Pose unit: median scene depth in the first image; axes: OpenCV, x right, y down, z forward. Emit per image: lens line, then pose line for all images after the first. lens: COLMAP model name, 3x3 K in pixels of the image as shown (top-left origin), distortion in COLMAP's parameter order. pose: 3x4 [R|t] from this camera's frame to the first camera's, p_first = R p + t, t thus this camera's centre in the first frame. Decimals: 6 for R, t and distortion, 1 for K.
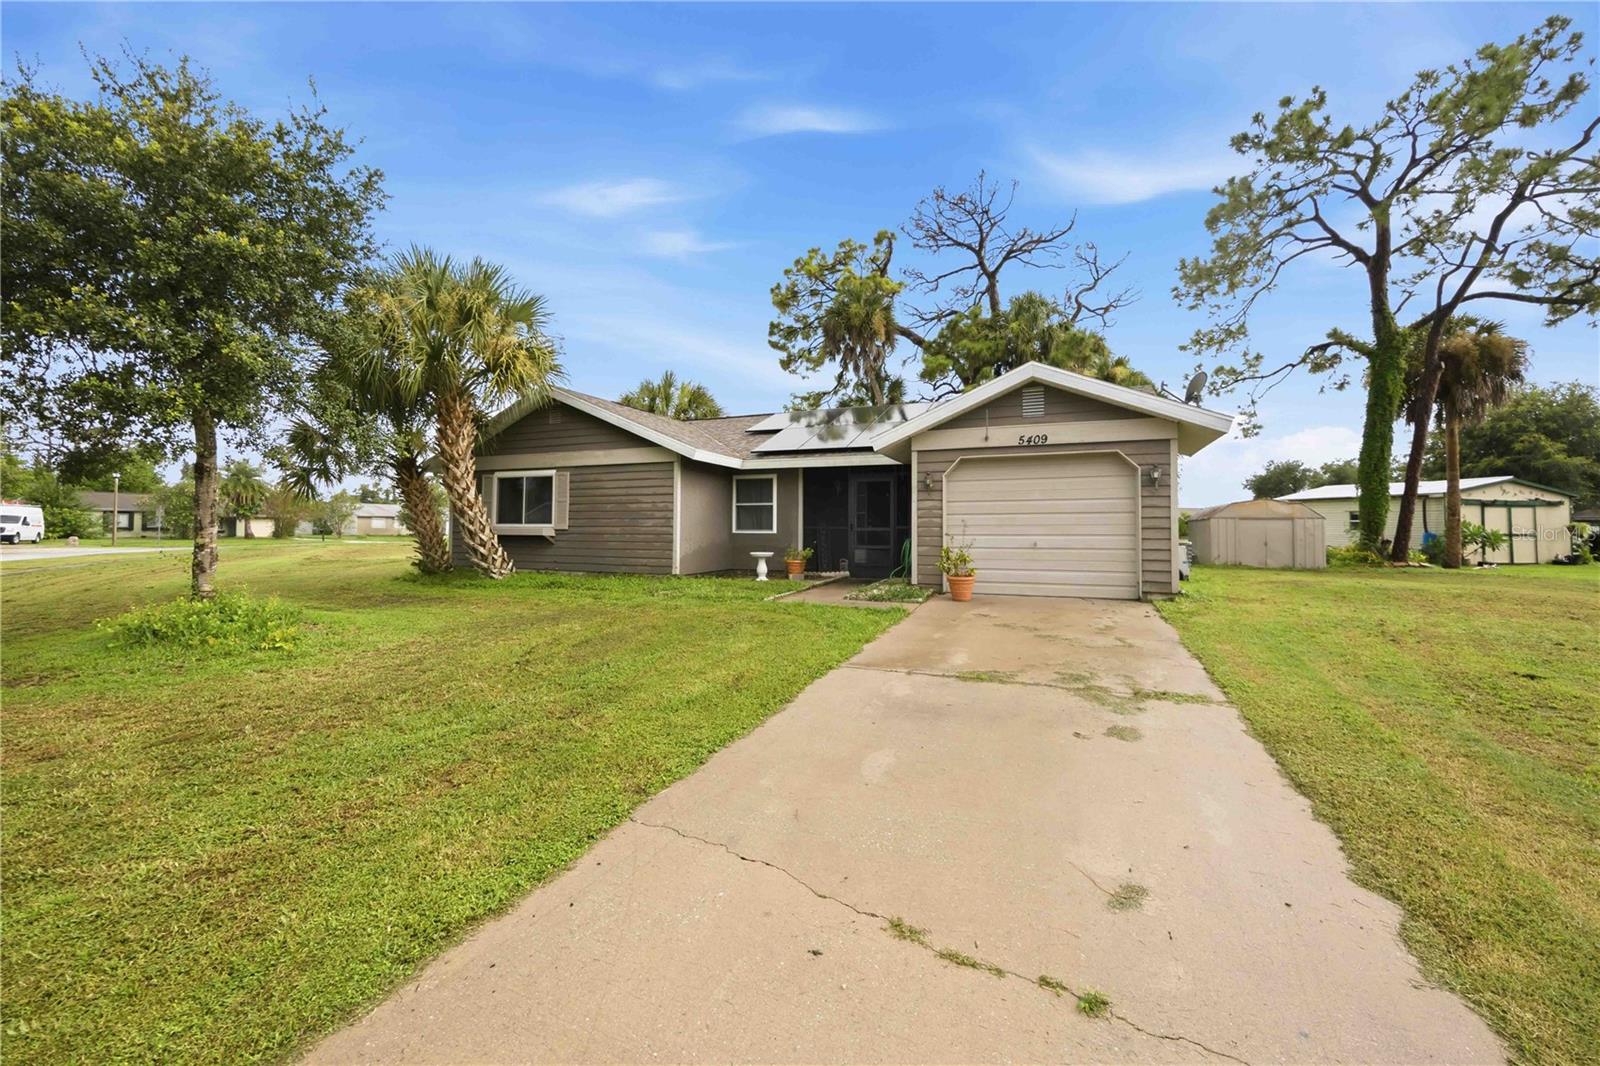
lens RADIAL K [[622.8, 0, 780.5], [0, 622.8, 499.3], [0, 0, 1]] dist [-0.002775, -0.000219]
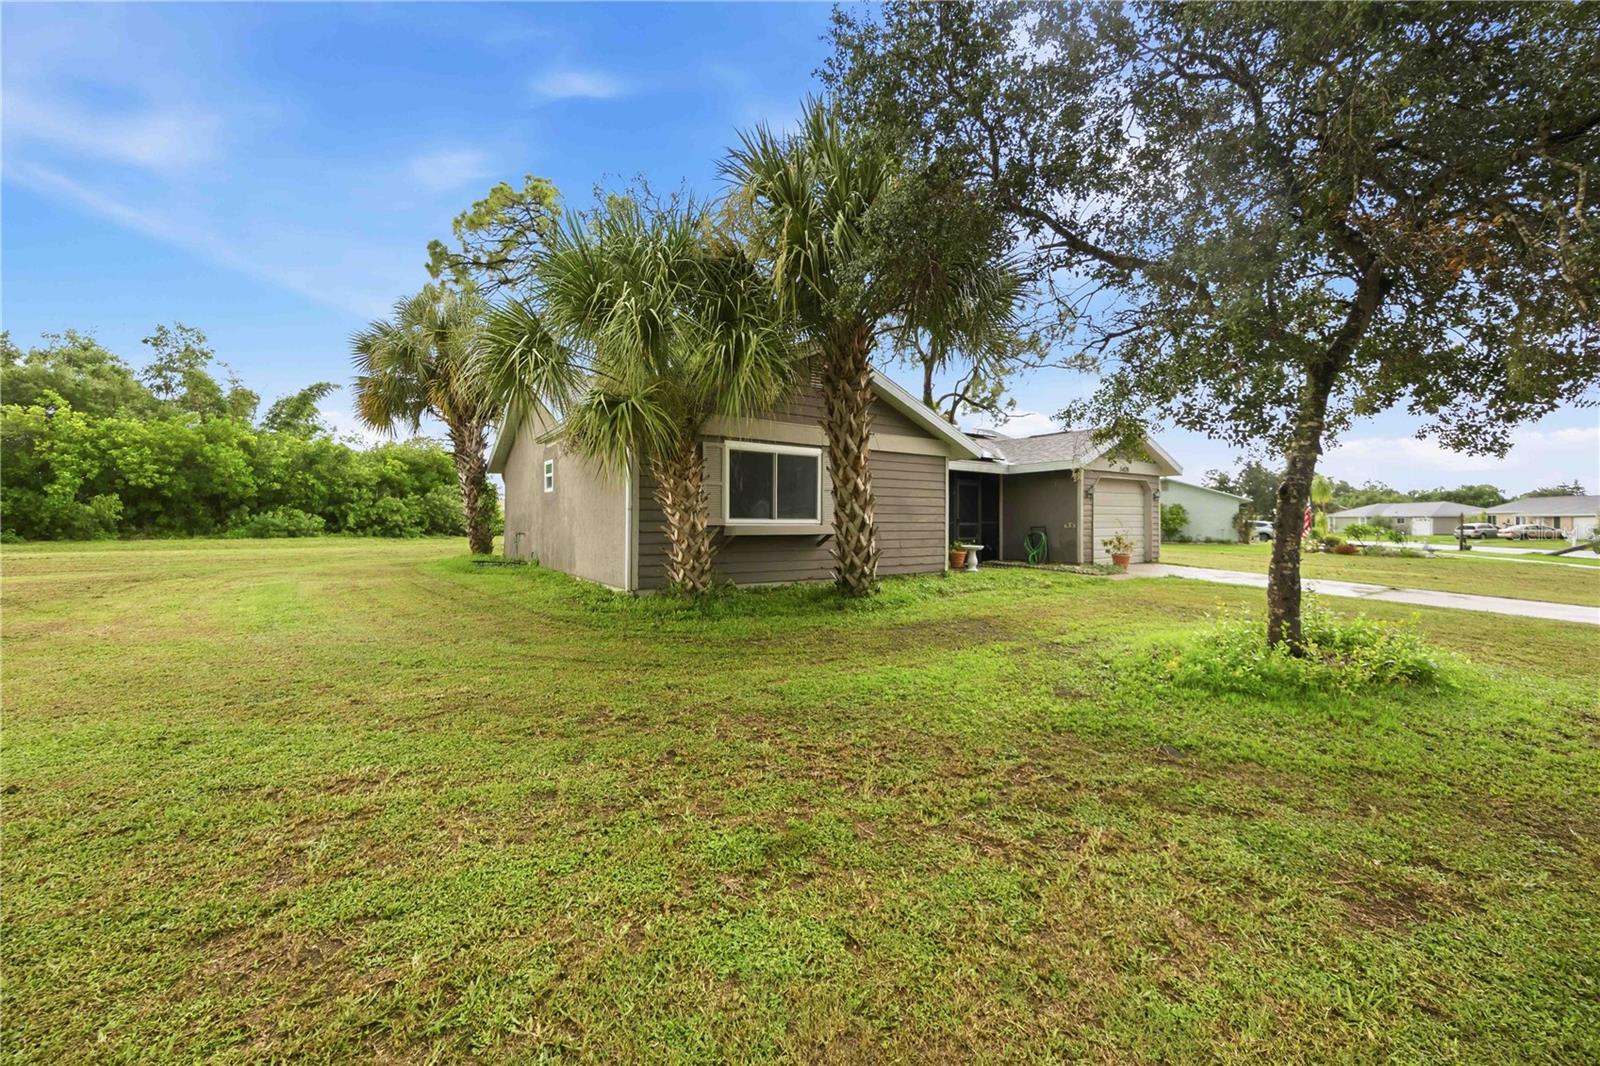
lens RADIAL K [[622.8, 0, 796.2], [0, 622.8, 526.2], [0, 0, 1]] dist [-0.002775, -0.000219]
pose [[0.526399, -0.007435, 0.850205, -1.004022], [-0.043577, 0.998412, 0.035711, 0.021028], [-0.849120, -0.055847, 0.525239, 0.598796]]
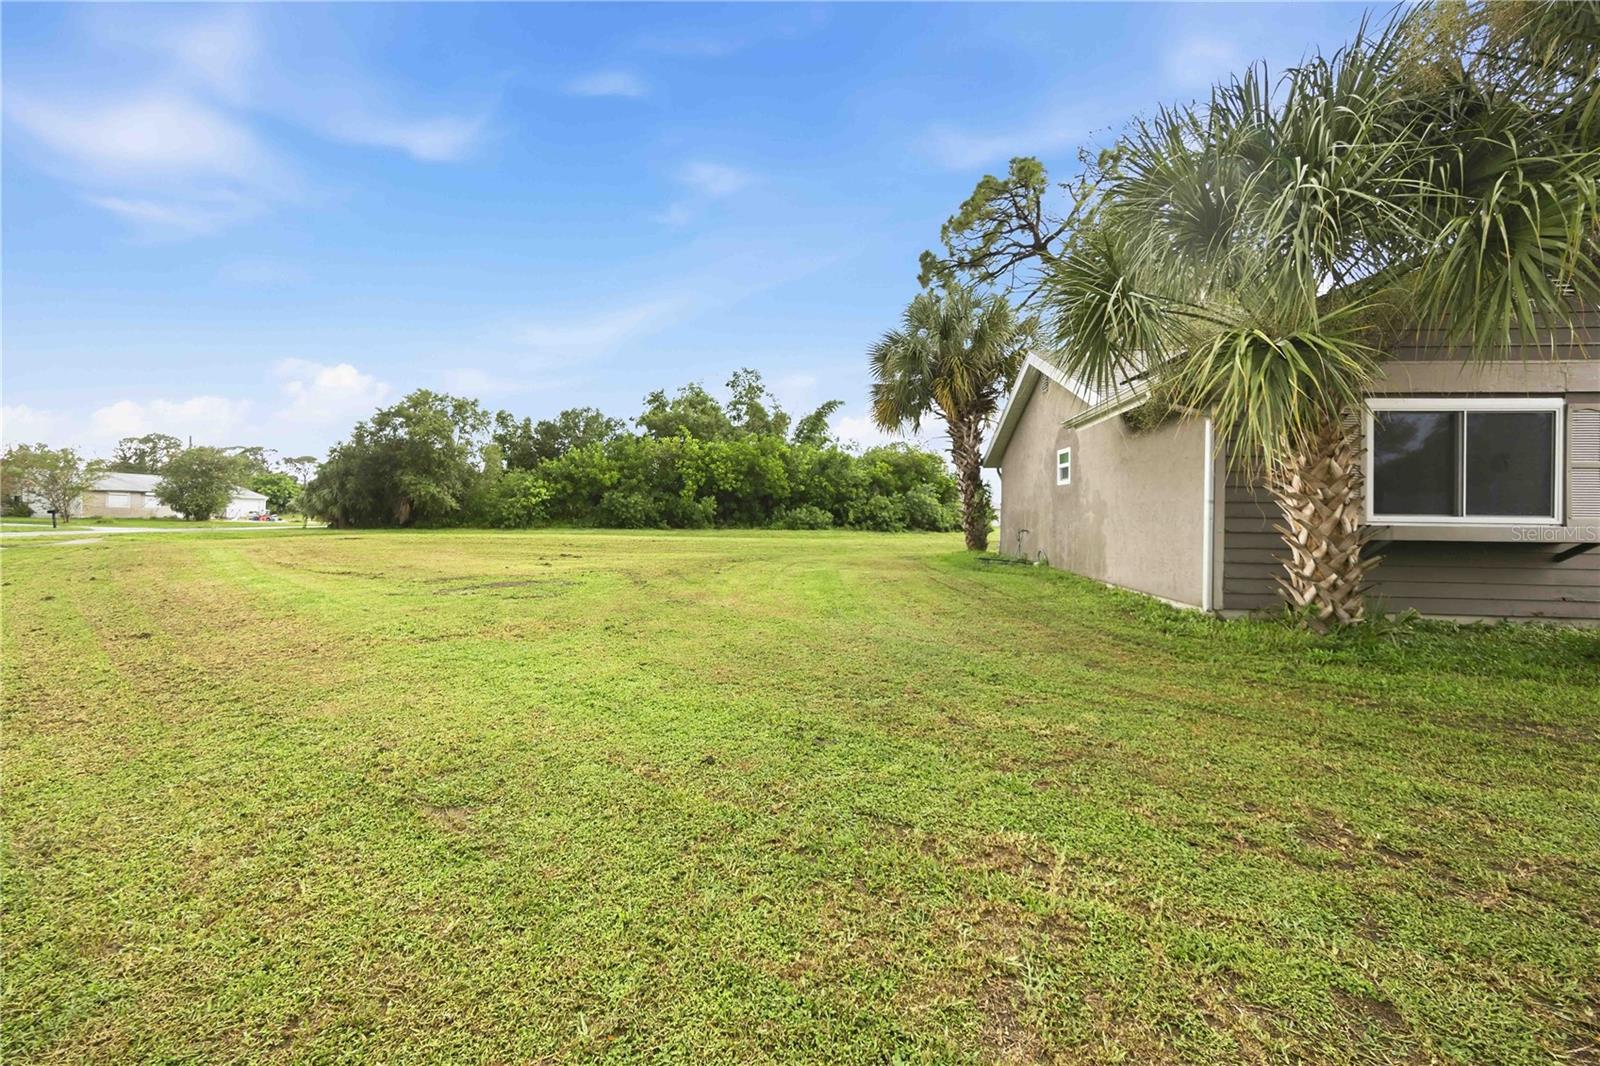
lens RADIAL K [[622.8, 0, 789.8], [0, 622.8, 524.9], [0, 0, 1]] dist [-0.002775, -0.000219]
pose [[0.948598, 0.003218, 0.316468, -1.011402], [-0.024067, 0.997786, 0.061995, 0.029624], [-0.315568, -0.066425, 0.946575, 0.723163]]
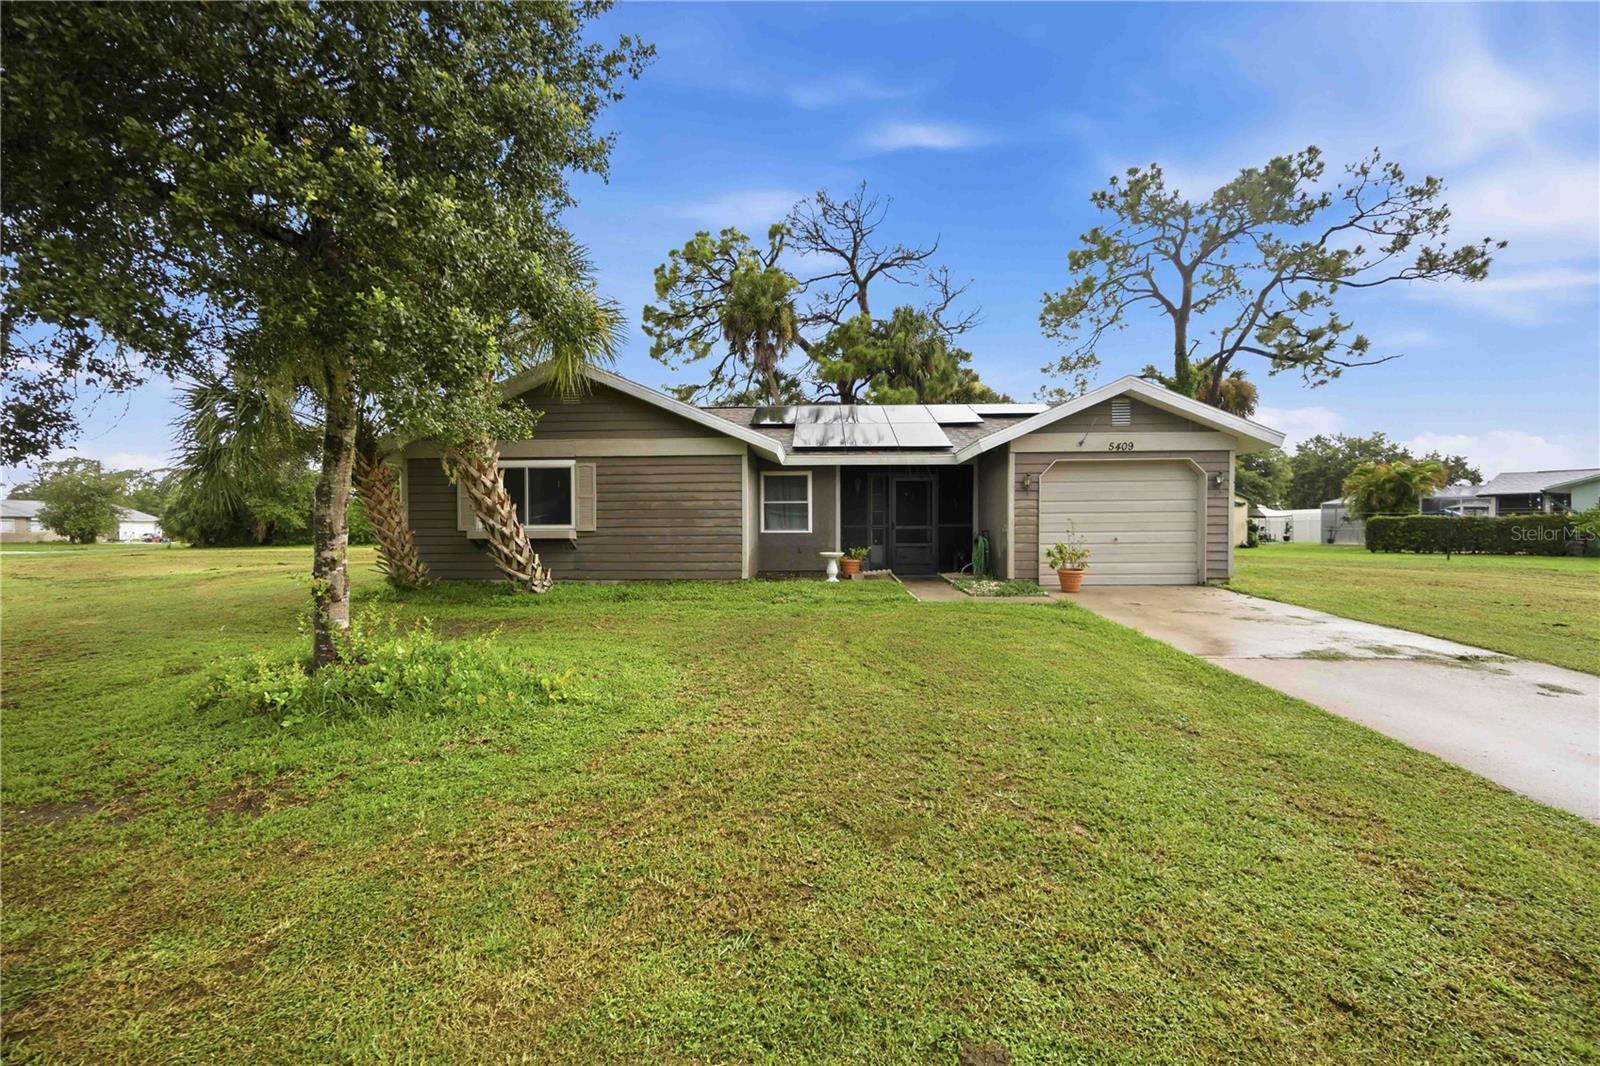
lens RADIAL K [[622.8, 0, 791.0], [0, 622.8, 528.4], [0, 0, 1]] dist [-0.002775, -0.000219]
pose [[0.935702, -0.009741, 0.352656, -0.375431], [-0.007779, 0.998806, 0.048227, 0.001434], [-0.352705, -0.047870, 0.934509, 0.109025]]
